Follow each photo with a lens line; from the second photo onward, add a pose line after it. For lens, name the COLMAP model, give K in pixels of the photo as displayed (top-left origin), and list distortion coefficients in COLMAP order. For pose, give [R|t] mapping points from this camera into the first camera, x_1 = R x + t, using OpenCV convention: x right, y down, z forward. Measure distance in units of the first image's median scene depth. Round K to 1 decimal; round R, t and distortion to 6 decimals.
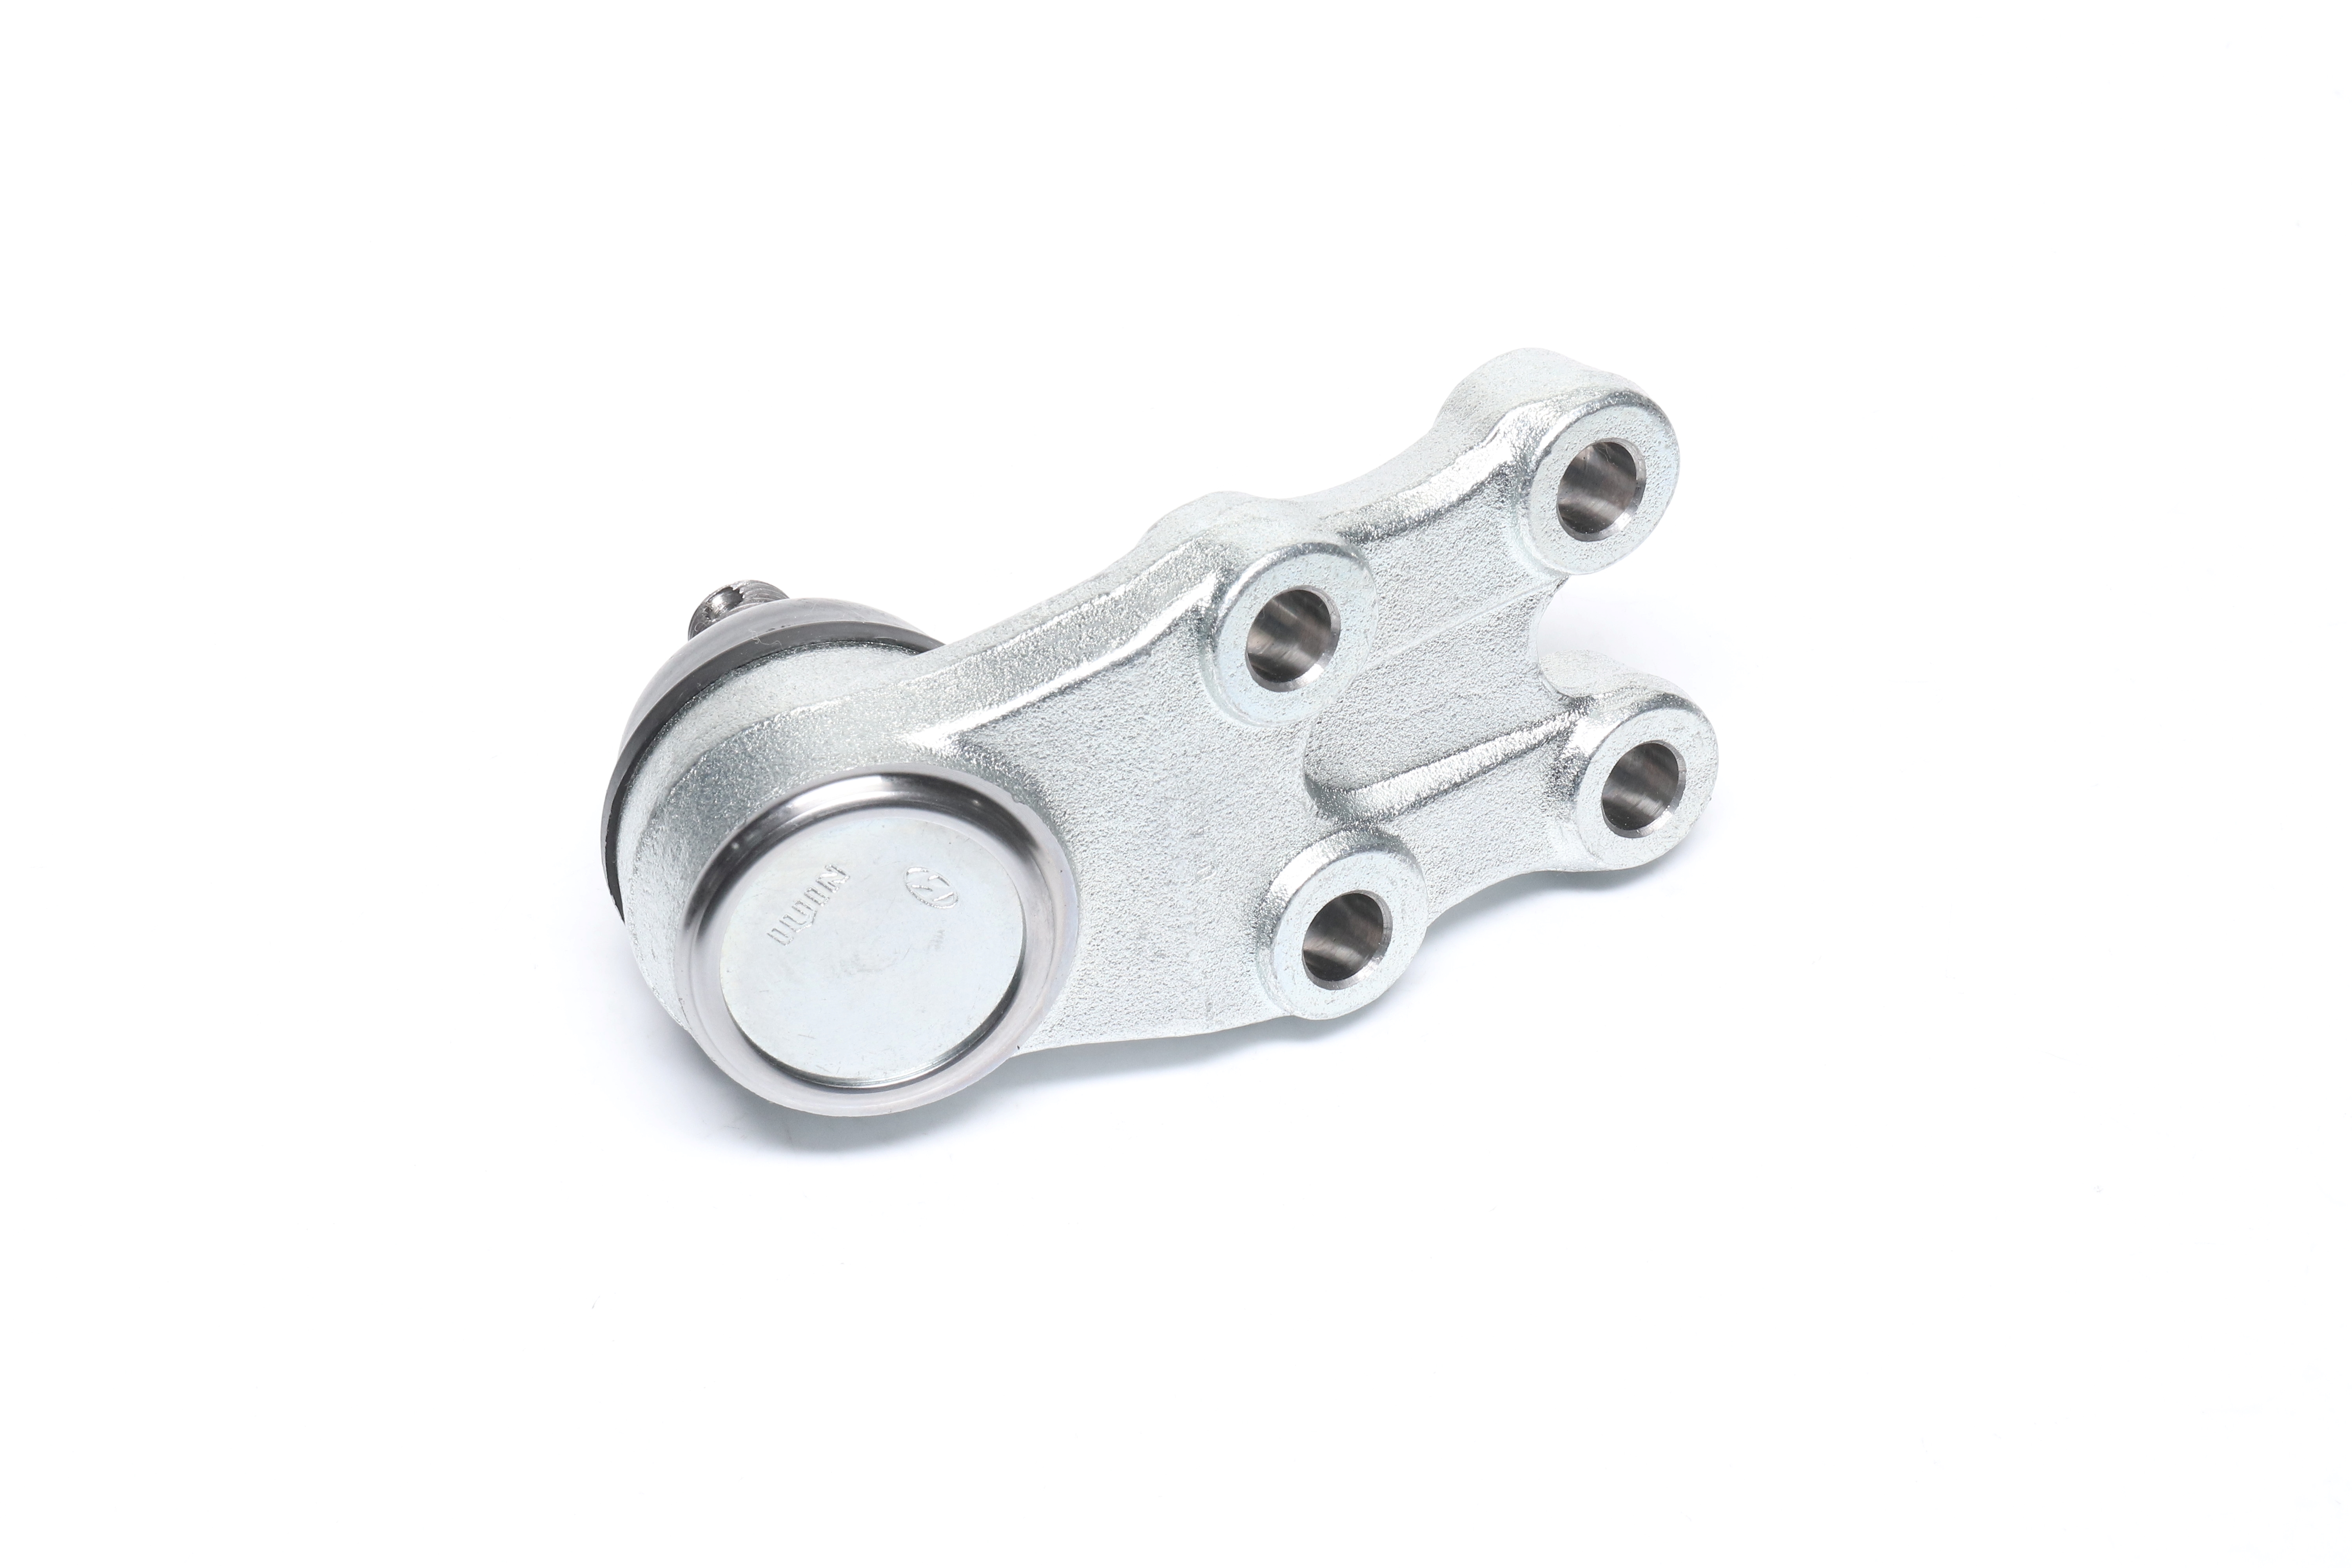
lens RADIAL K [[6479.0, 0, 1176.5], [0, 6479.0, 787.3], [0, 0, 1]] dist [0.159498, 0.000000]
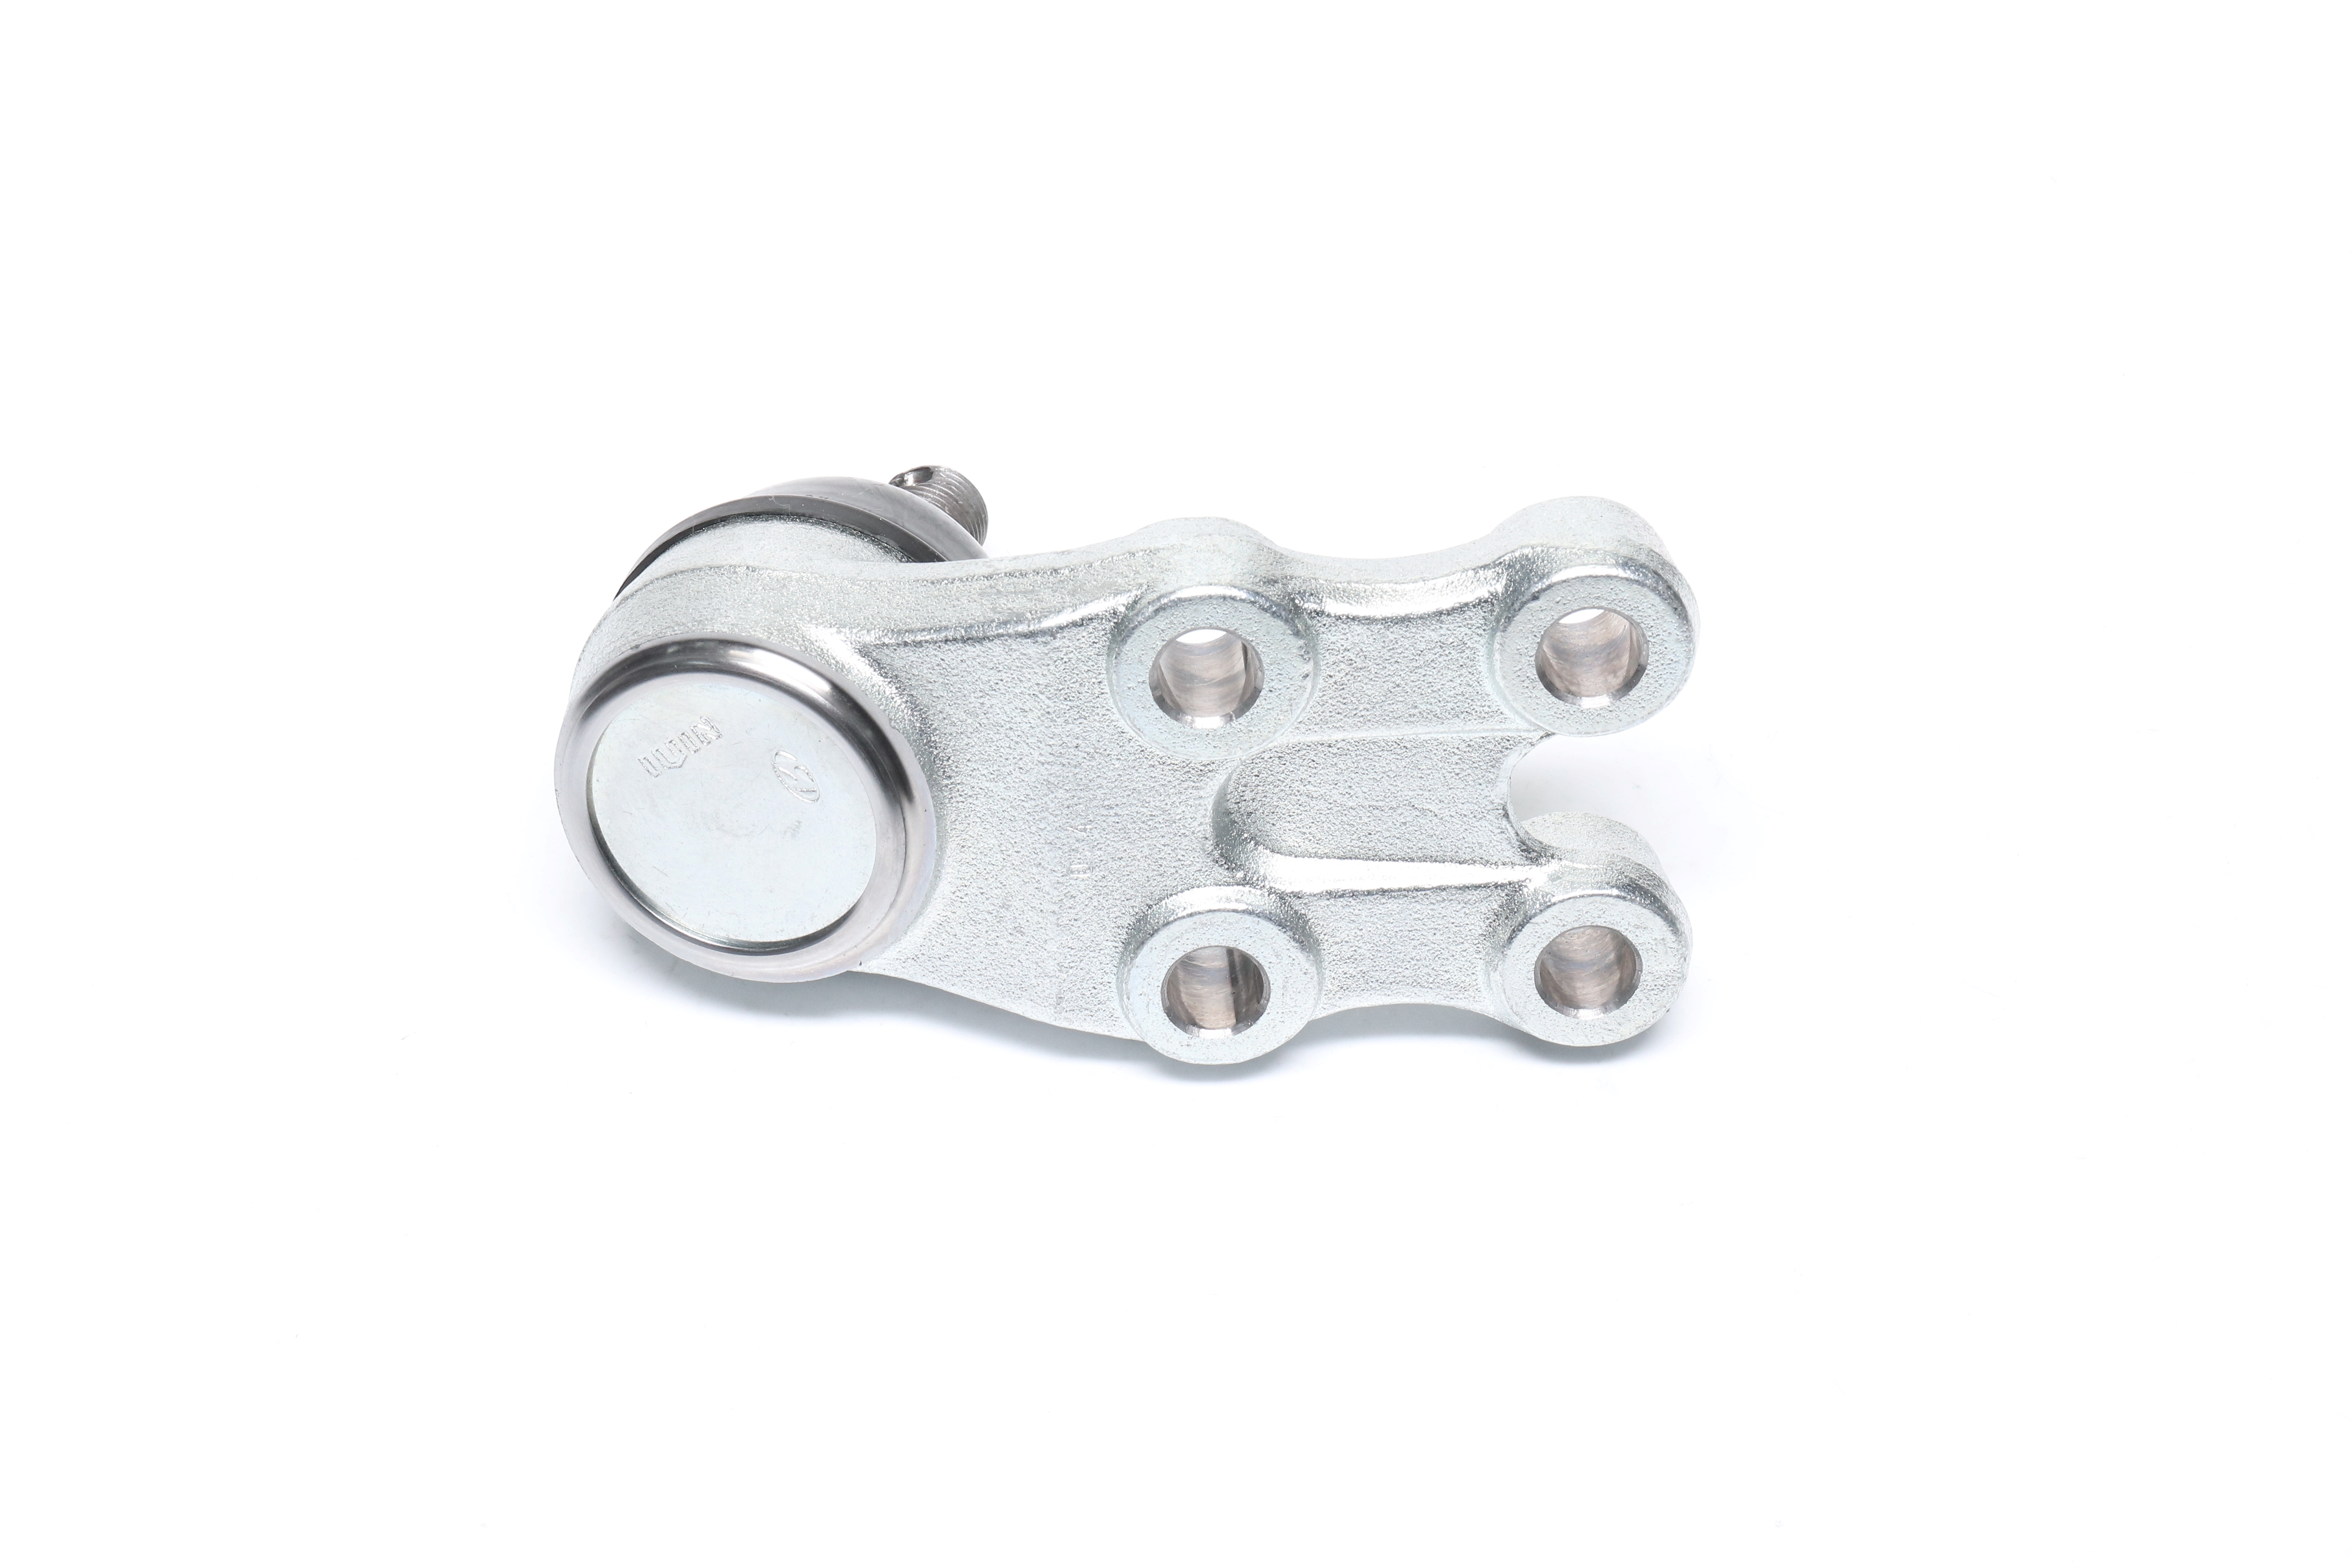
lens RADIAL K [[6479.0, 0, 1176.5], [0, 6479.0, 780.7], [0, 0, 1]] dist [0.159498, 0.000000]
pose [[0.849000, 0.356675, -0.389850, 0.402454], [-0.356381, 0.931253, 0.075893, -0.080965], [0.390118, 0.074502, 0.917746, 0.085590]]
